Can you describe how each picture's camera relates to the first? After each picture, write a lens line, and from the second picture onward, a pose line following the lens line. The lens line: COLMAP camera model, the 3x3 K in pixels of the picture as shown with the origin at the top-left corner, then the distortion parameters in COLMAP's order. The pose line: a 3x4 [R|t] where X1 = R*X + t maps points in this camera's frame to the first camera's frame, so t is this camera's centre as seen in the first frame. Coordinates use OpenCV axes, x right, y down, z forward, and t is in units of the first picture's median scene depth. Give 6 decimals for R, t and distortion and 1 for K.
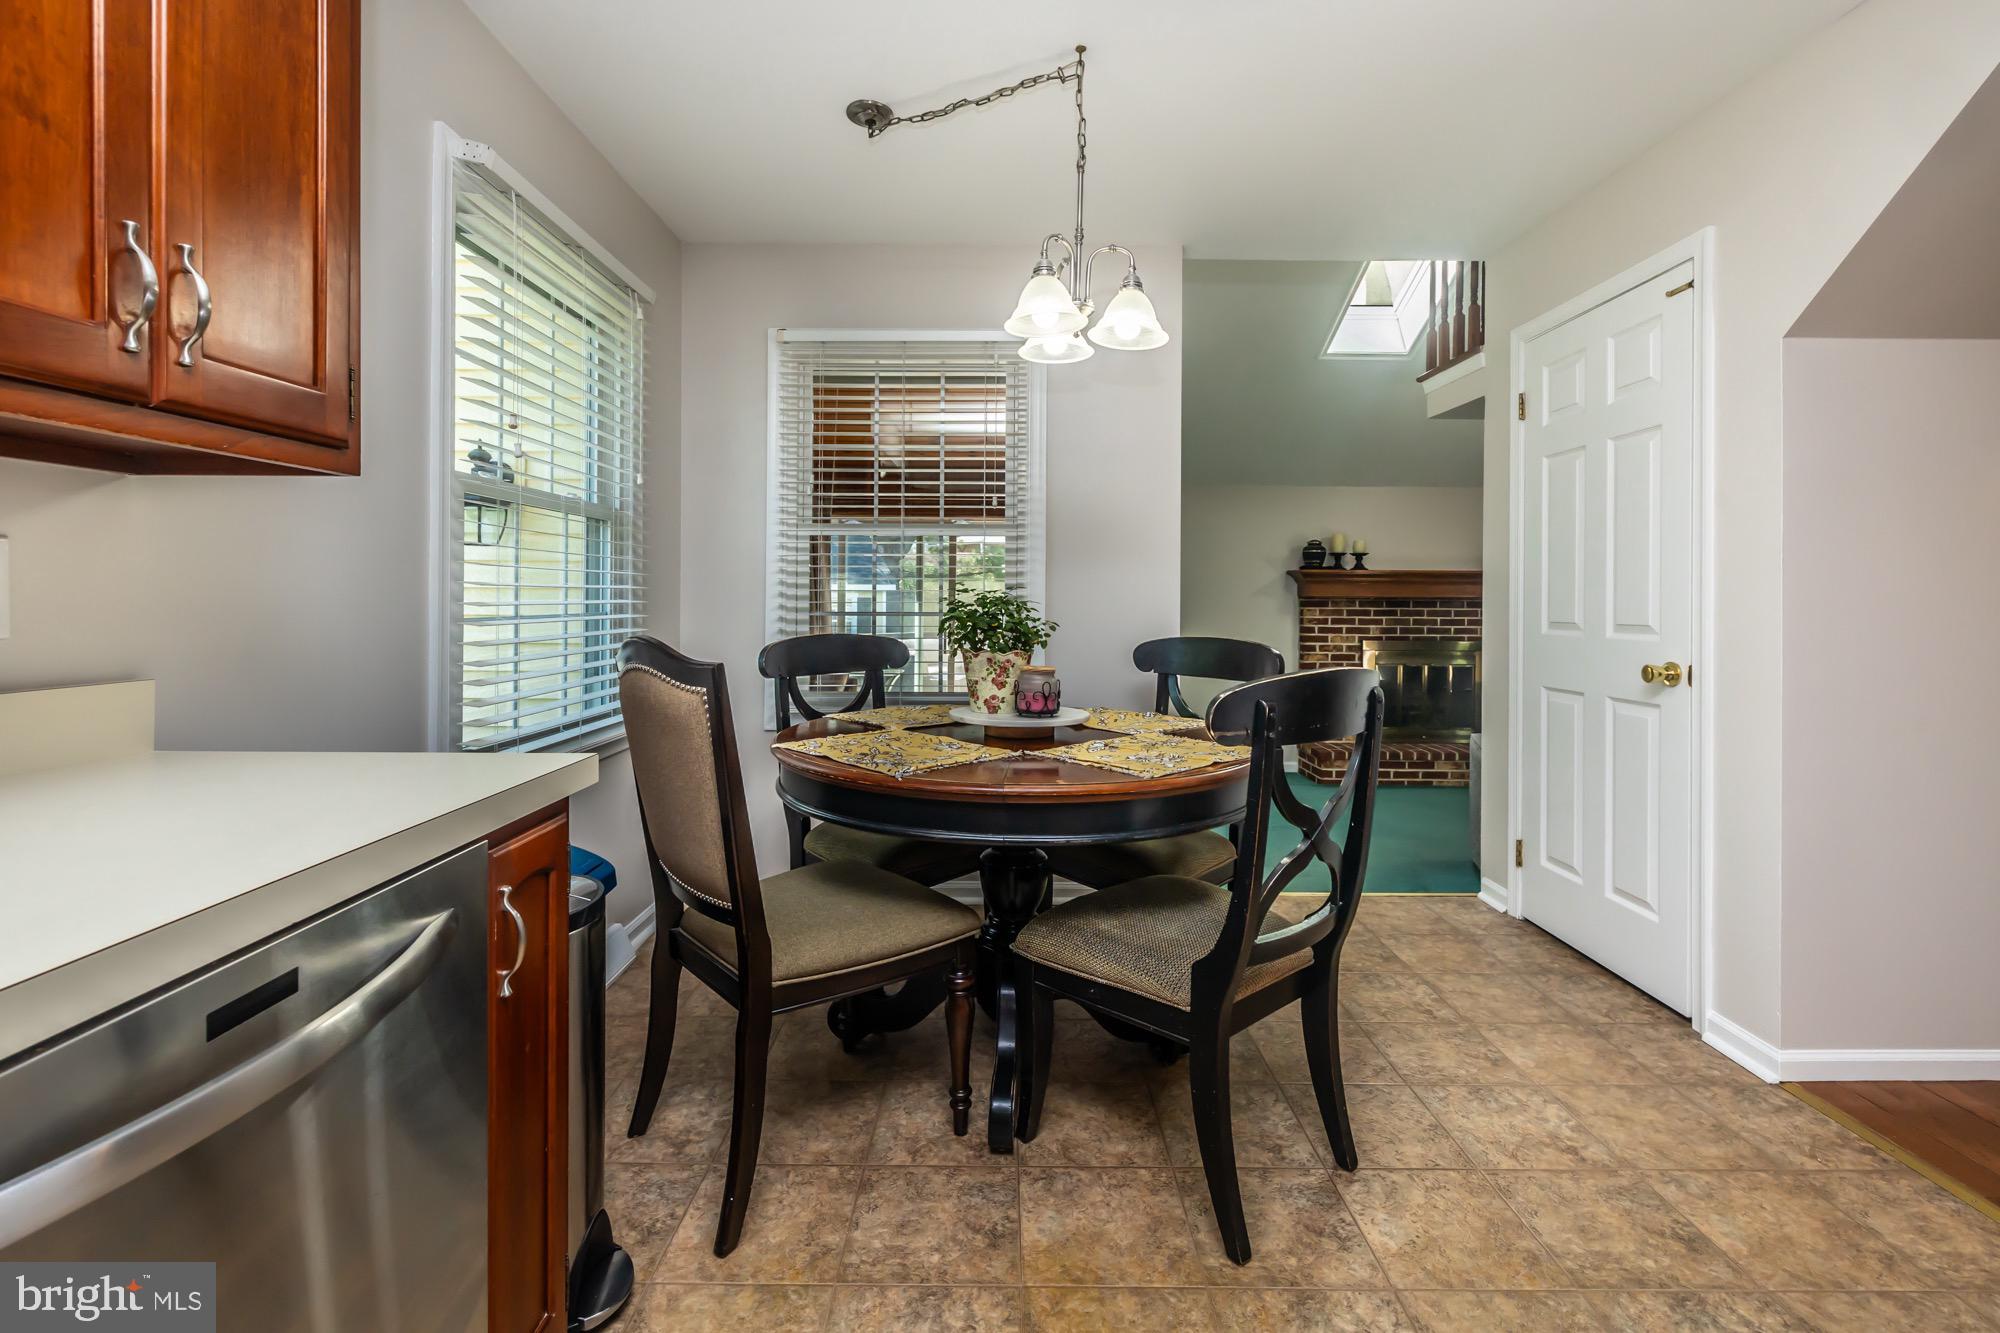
lens RADIAL K [[851.1, 0, 996.4], [0, 851.1, 596.0], [0, 0, 1]] dist [-0.001536, -0.000111]
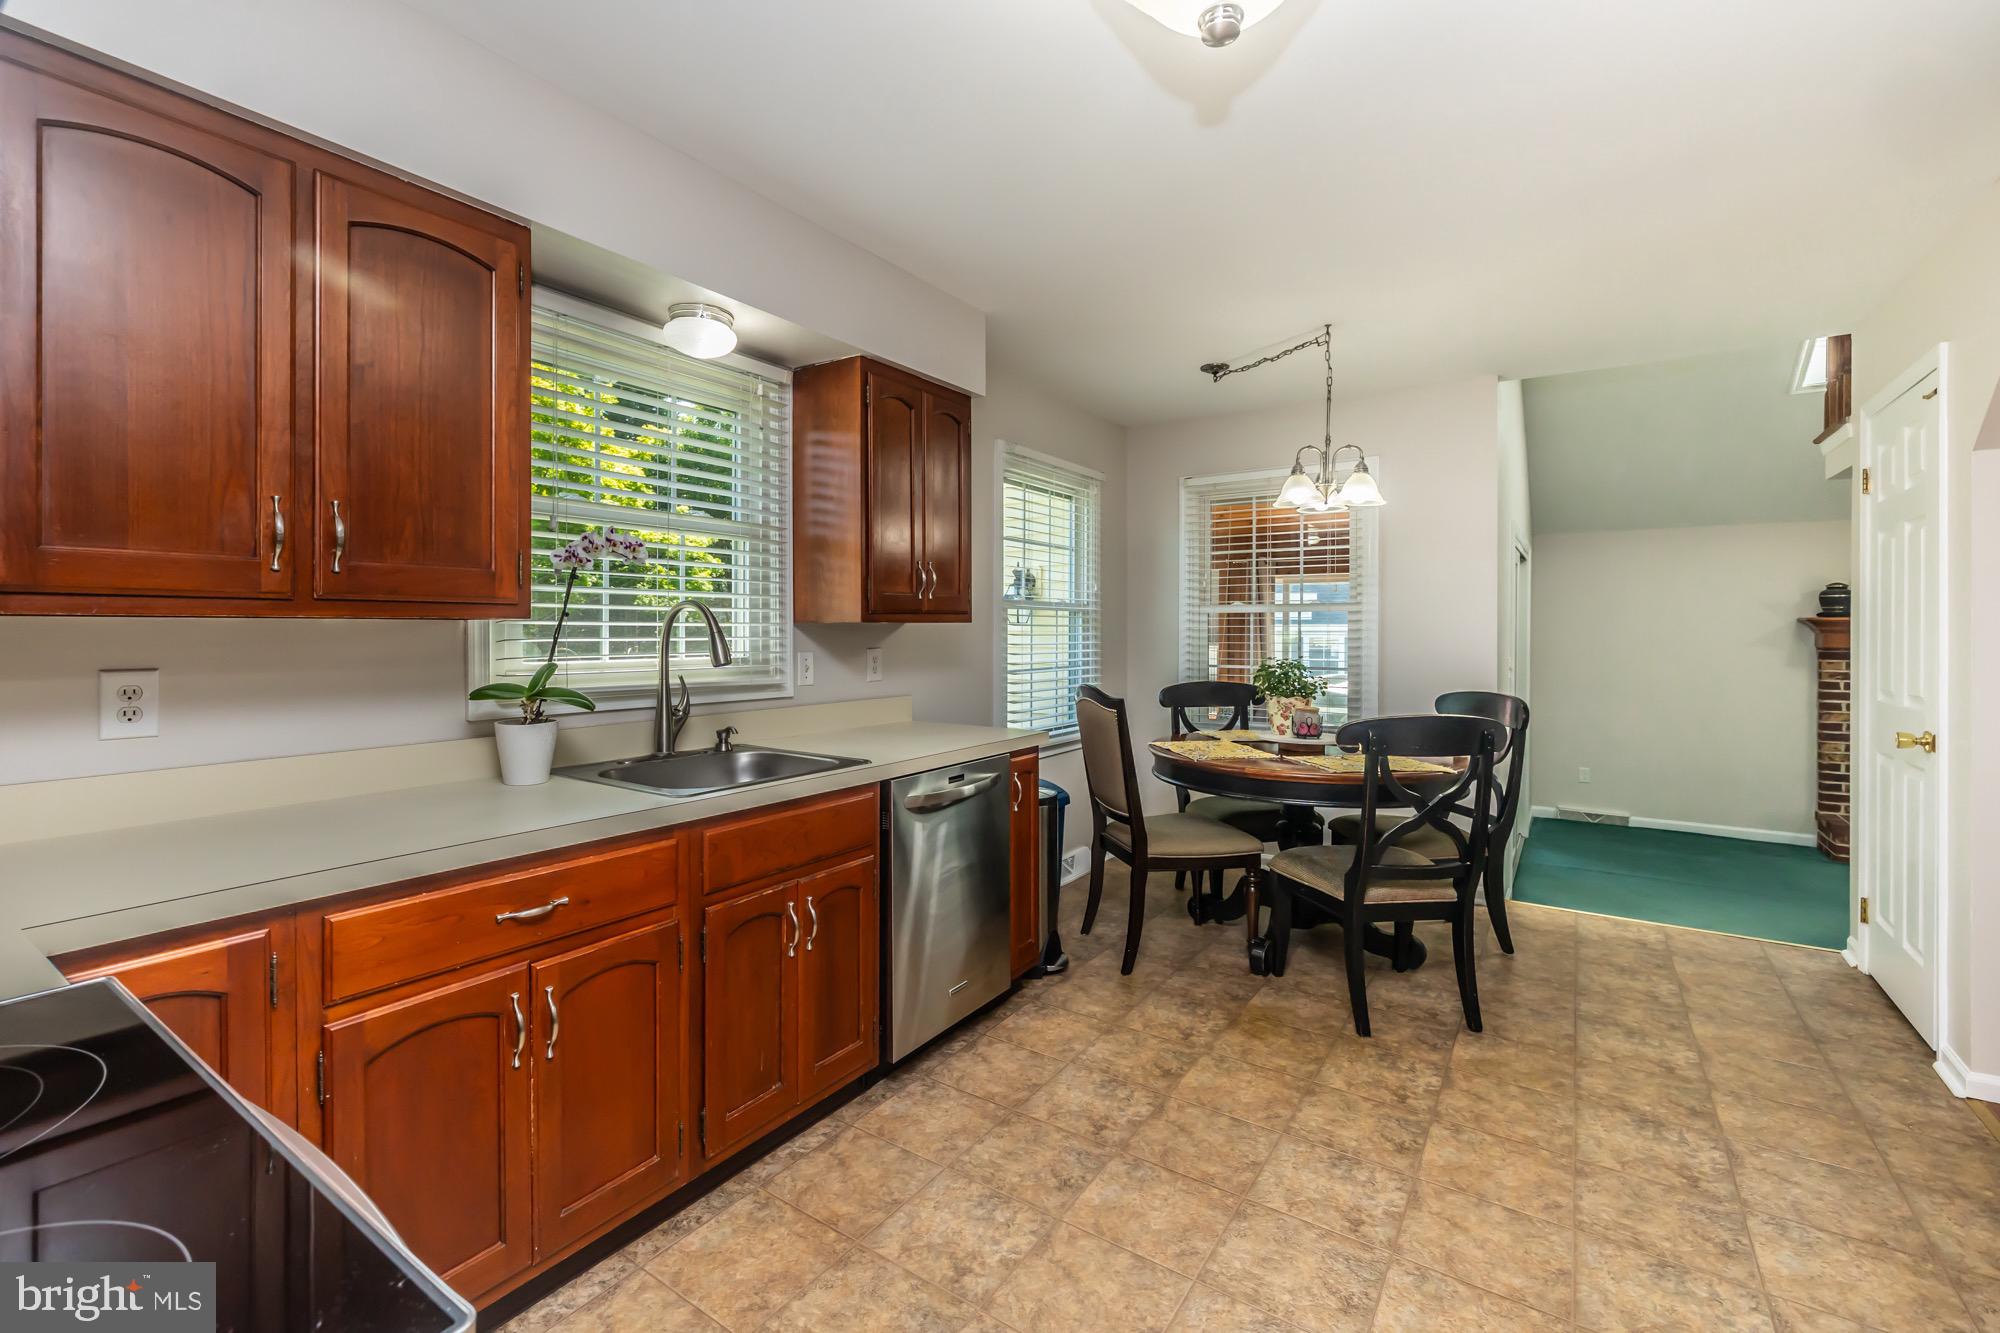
lens RADIAL K [[857.3, 0, 991.1], [0, 857.3, 622.7], [0, 0, 1]] dist [-0.000786, -0.000053]
pose [[0.828955, -0.008315, -0.559254, 0.364027], [0.004047, 0.999952, -0.008868, -0.051703], [0.559301, 0.005088, 0.828949, -0.539301]]
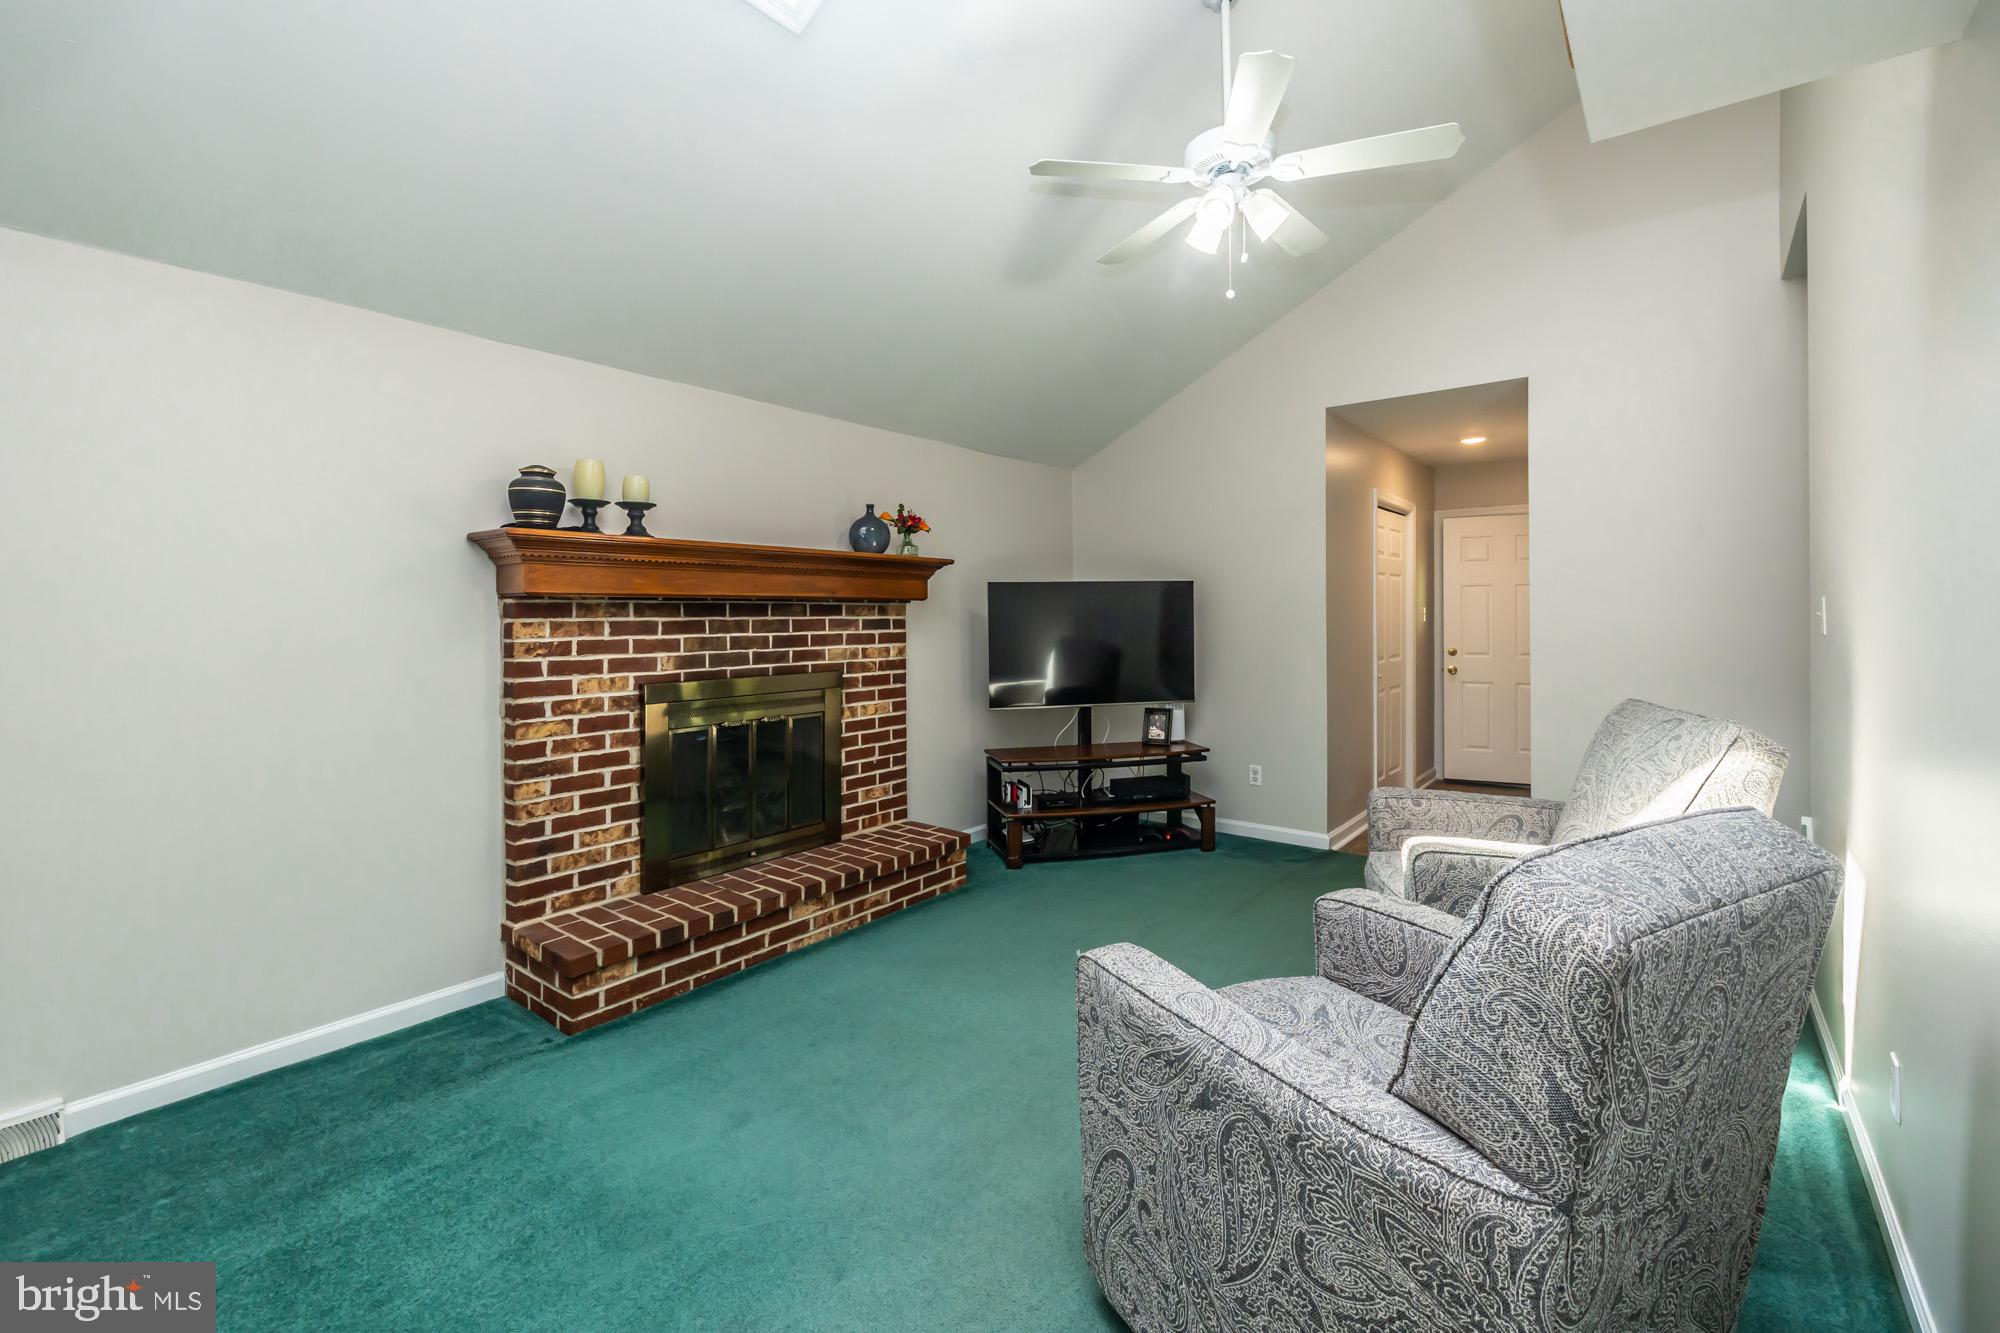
lens RADIAL K [[857.3, 0, 991.1], [0, 857.3, 622.7], [0, 0, 1]] dist [-0.000786, -0.000053]
pose [[0.626768, -0.017209, 0.779016, 0.432935], [0.015295, 0.999835, 0.009782, 0.037682], [-0.779056, 0.005784, 0.626928, 1.341355]]
